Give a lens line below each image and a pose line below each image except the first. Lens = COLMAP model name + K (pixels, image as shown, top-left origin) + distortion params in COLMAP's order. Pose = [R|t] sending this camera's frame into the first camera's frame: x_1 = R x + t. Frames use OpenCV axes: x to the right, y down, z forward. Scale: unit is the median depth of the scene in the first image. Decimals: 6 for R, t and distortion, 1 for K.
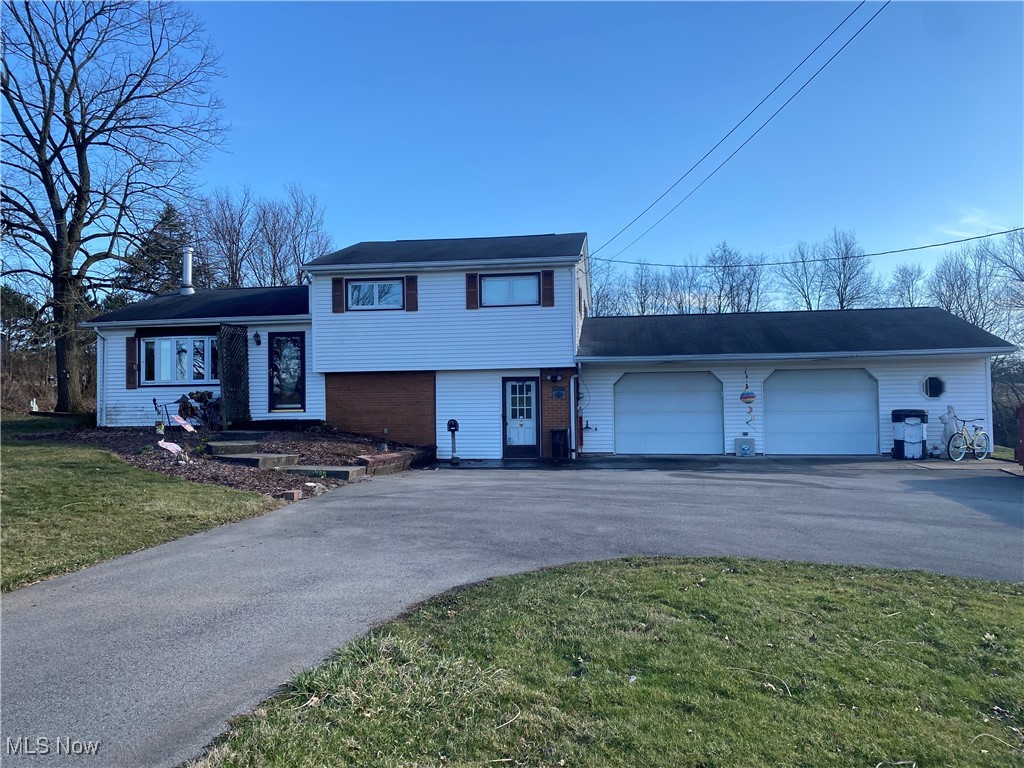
lens RADIAL K [[788.1, 0, 513.9], [0, 788.1, 381.7], [0, 0, 1]] dist [0.090558, -0.001084]
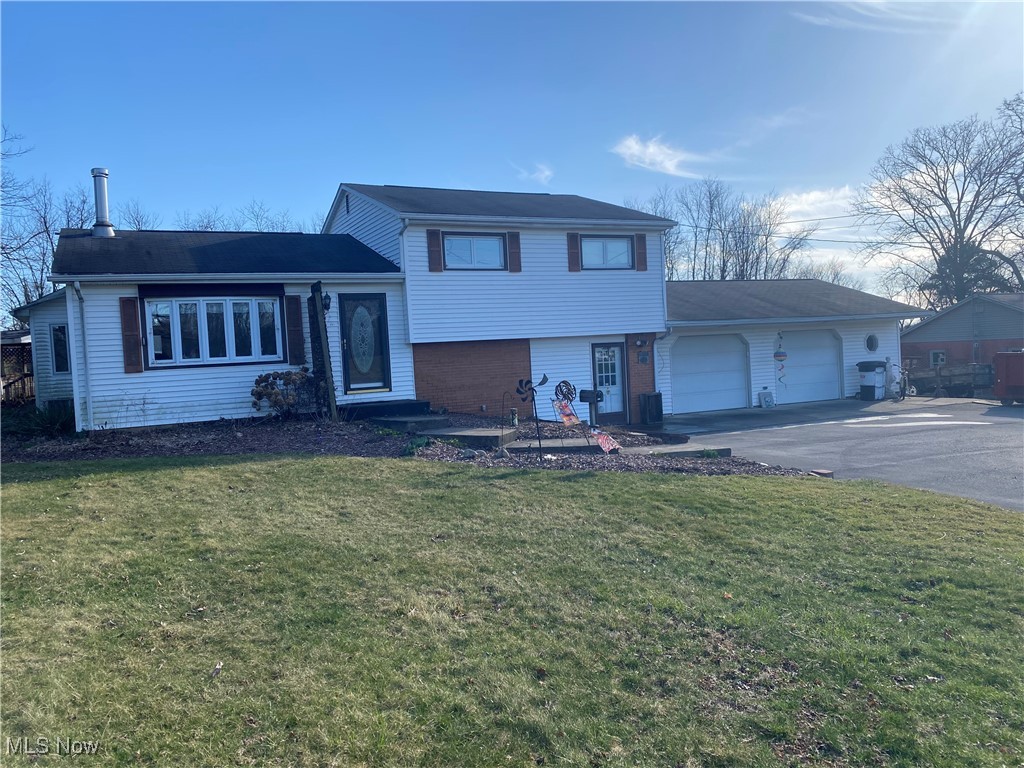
lens RADIAL K [[788.1, 0, 511.6], [0, 788.1, 387.1], [0, 0, 1]] dist [0.090558, -0.001084]
pose [[0.828448, -0.052848, 0.557568, -0.635258], [0.027002, 0.998149, 0.054487, -0.008008], [-0.559415, -0.030084, 0.828341, 0.255790]]
